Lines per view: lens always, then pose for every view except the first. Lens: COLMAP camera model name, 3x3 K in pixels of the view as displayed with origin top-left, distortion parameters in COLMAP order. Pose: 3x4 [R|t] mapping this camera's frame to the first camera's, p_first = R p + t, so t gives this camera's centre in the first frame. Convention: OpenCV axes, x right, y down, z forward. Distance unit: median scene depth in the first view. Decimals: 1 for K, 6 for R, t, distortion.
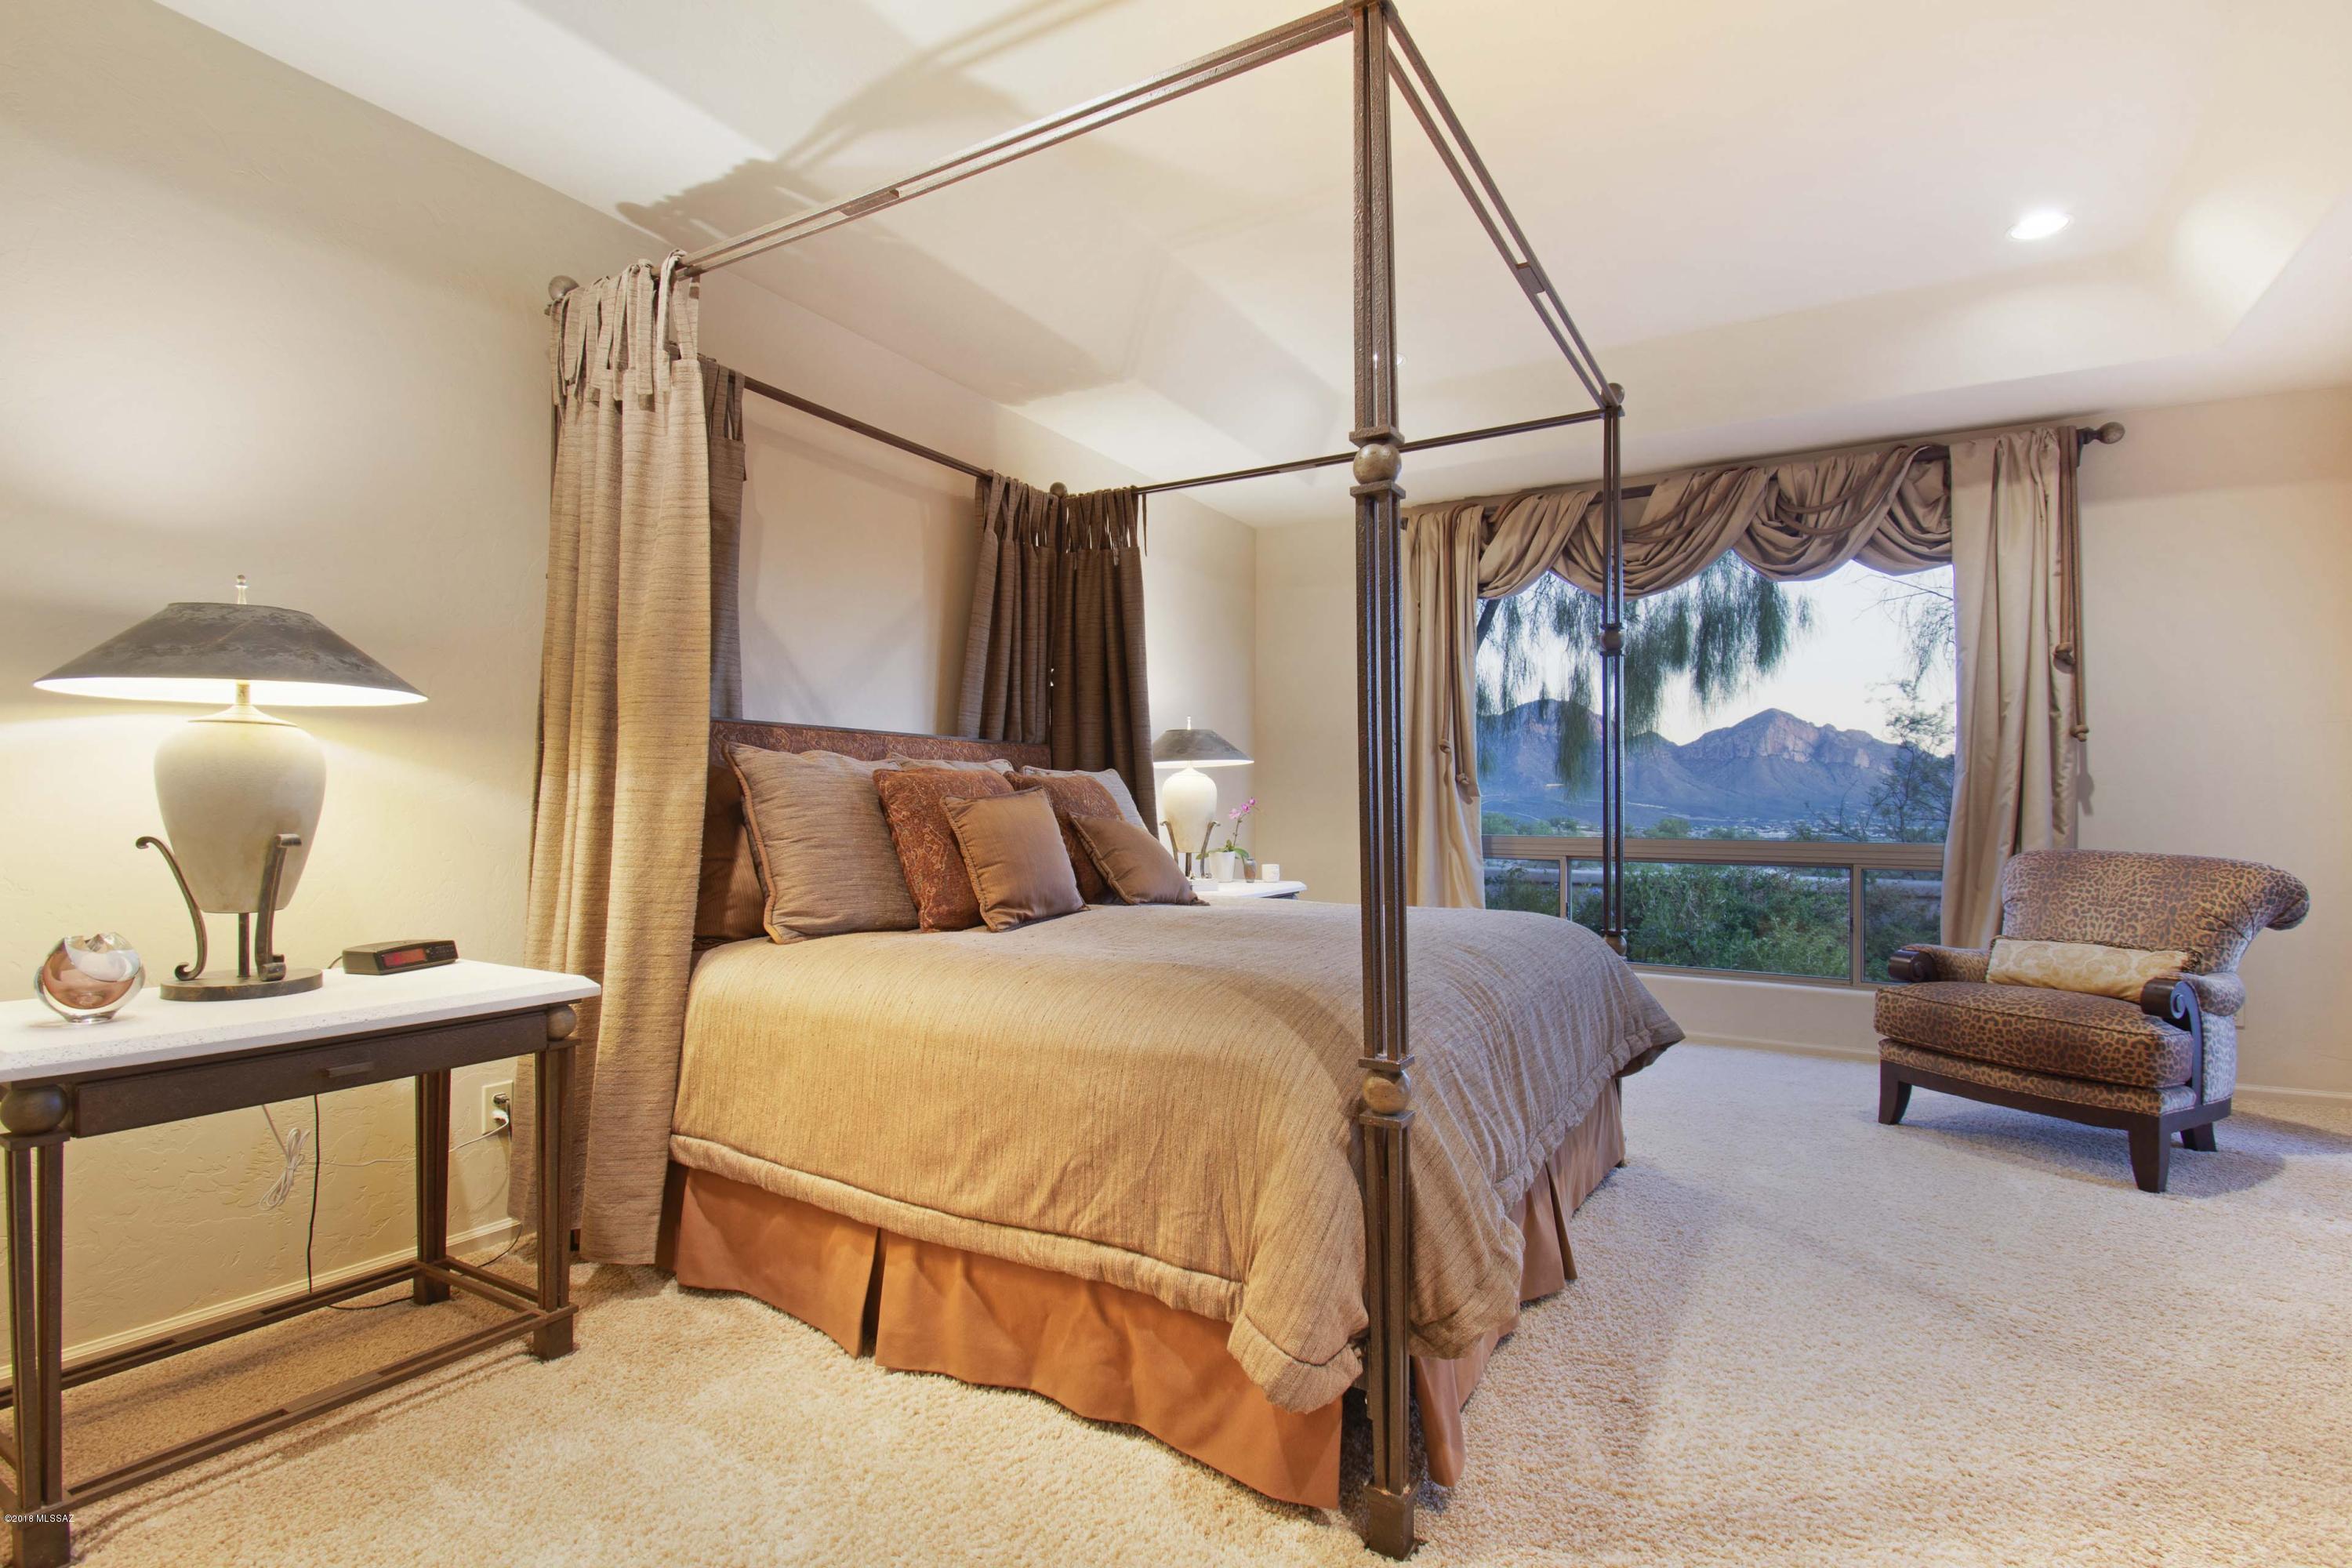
lens RADIAL K [[1089.9, 0, 1174.4], [0, 1089.9, 778.8], [0, 0, 1]] dist [0.003237, -0.014811]
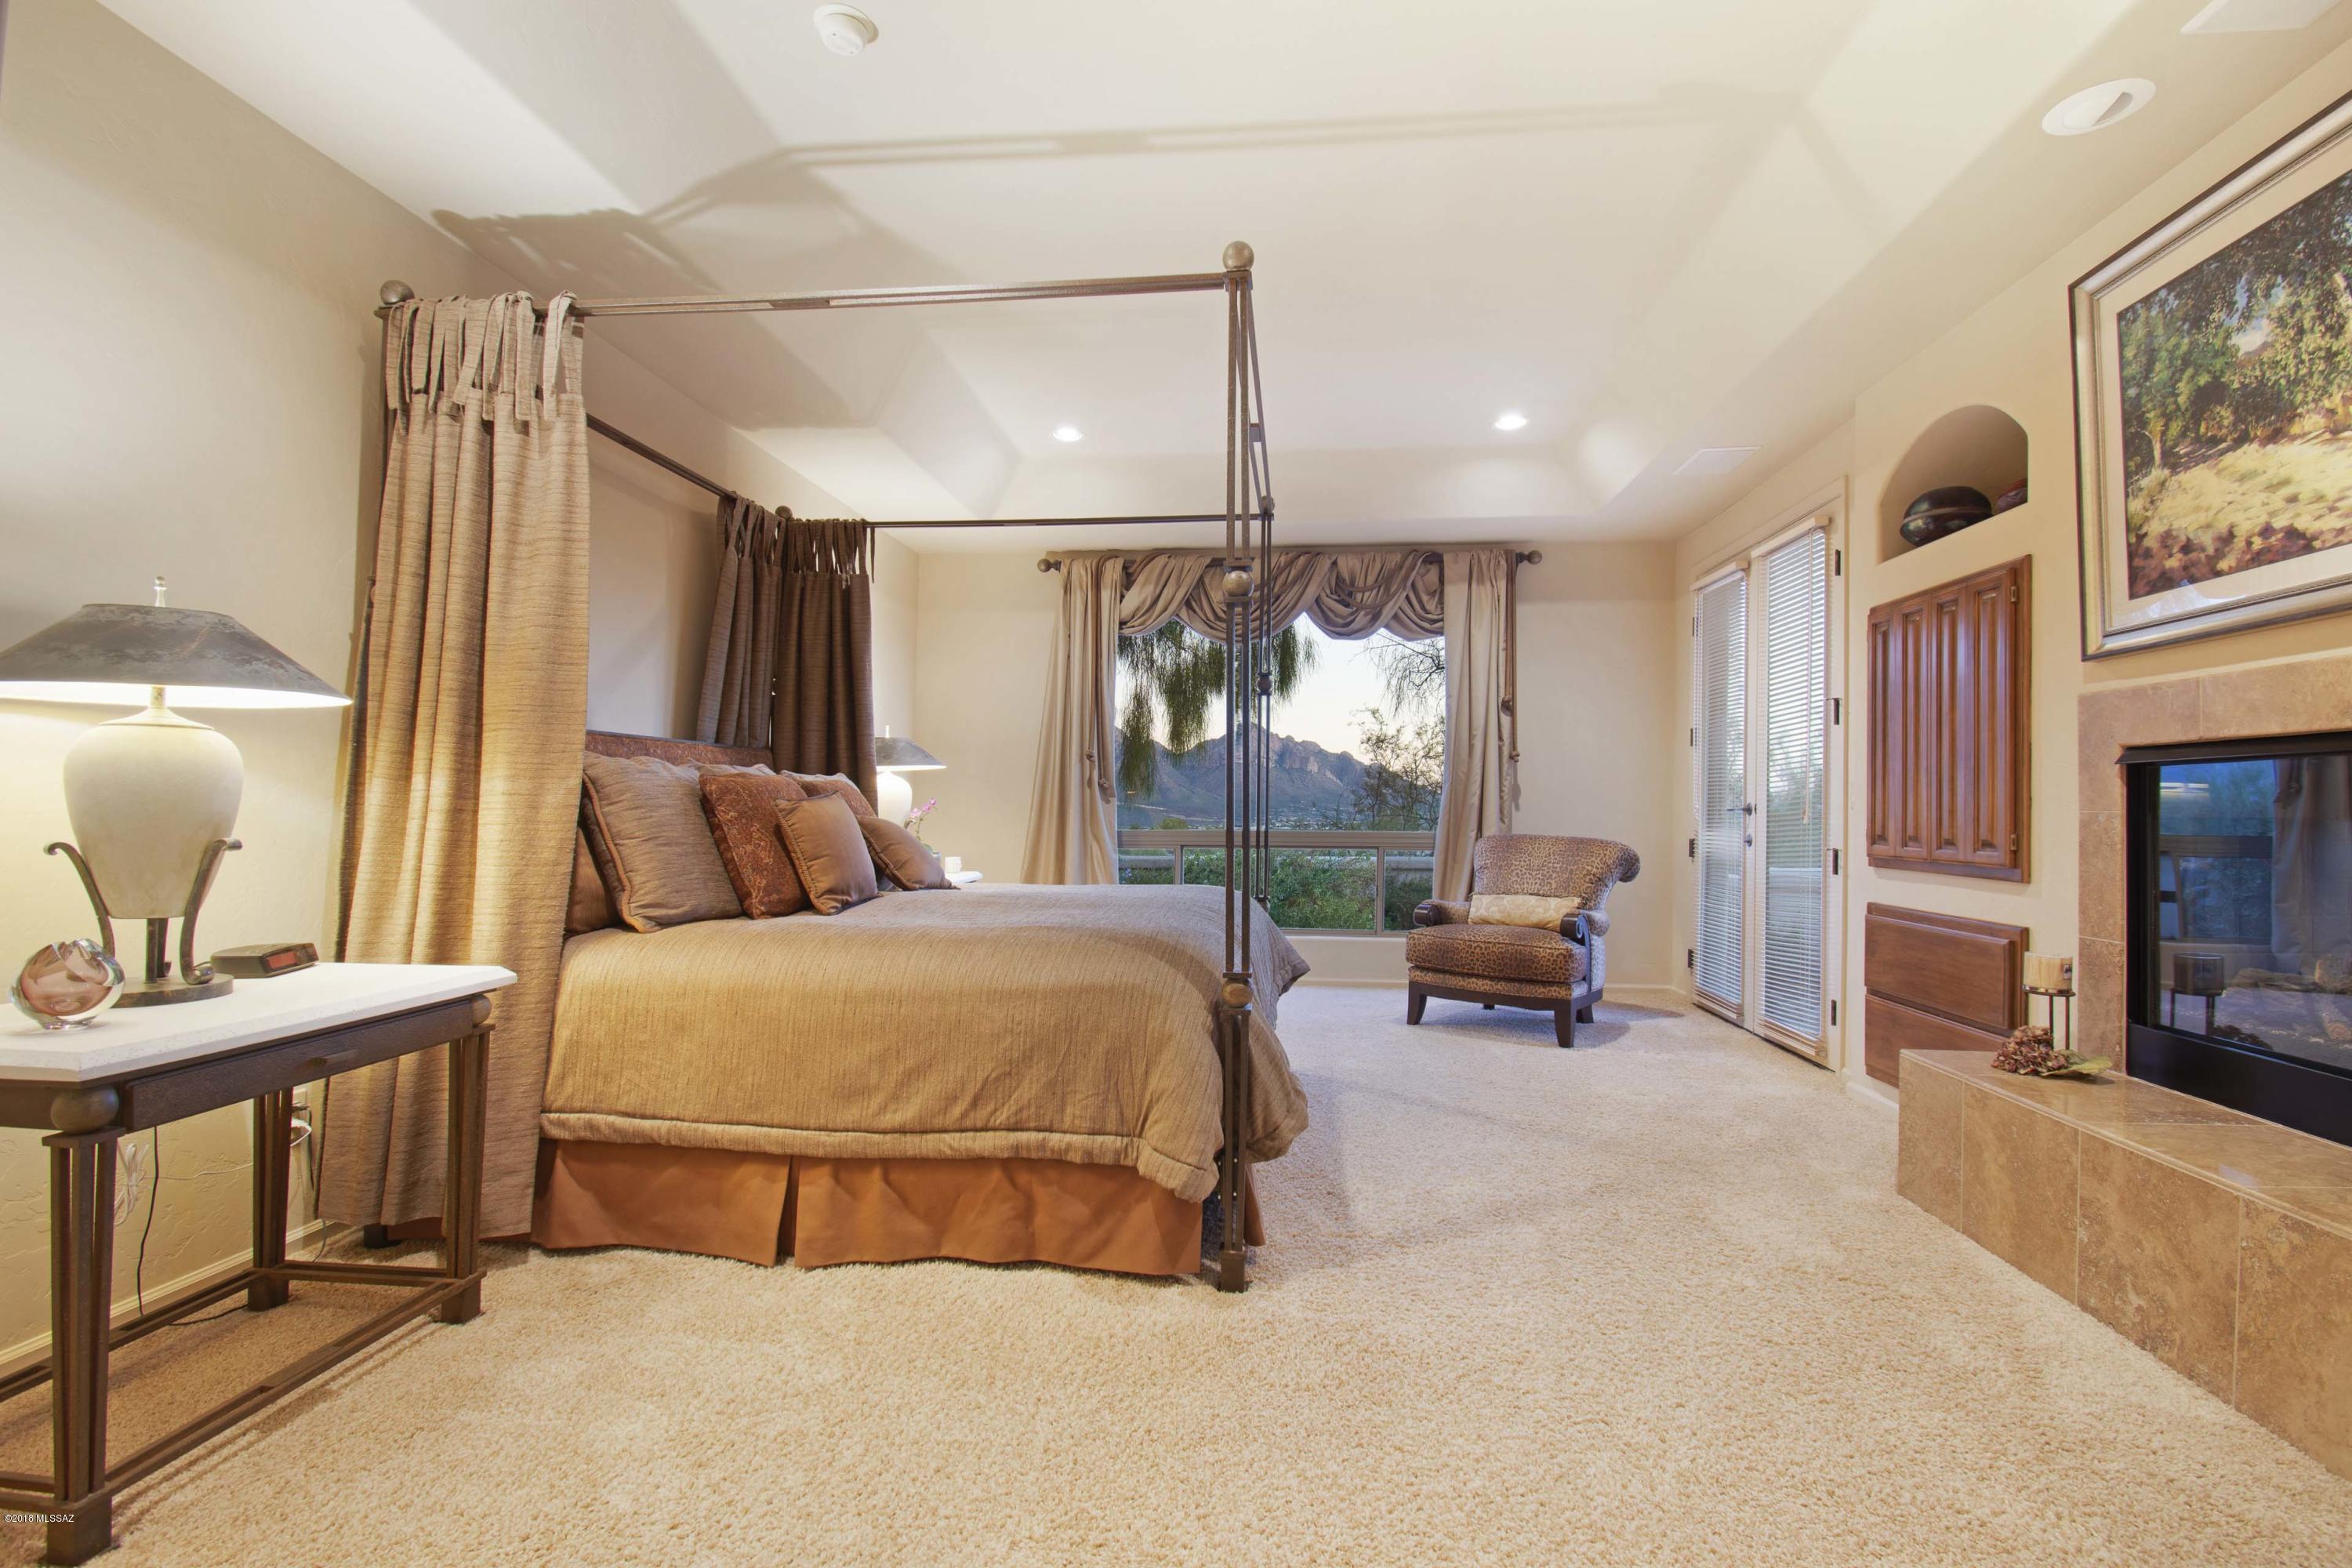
lens RADIAL K [[1057.1, 0, 1180.8], [0, 1057.1, 810.2], [0, 0, 1]] dist [0.000497, -0.022282]
pose [[0.903373, -0.002285, 0.428850, -0.340634], [-0.011083, 0.999527, 0.028672, -0.009772], [-0.428713, -0.030654, 0.902921, -0.203856]]
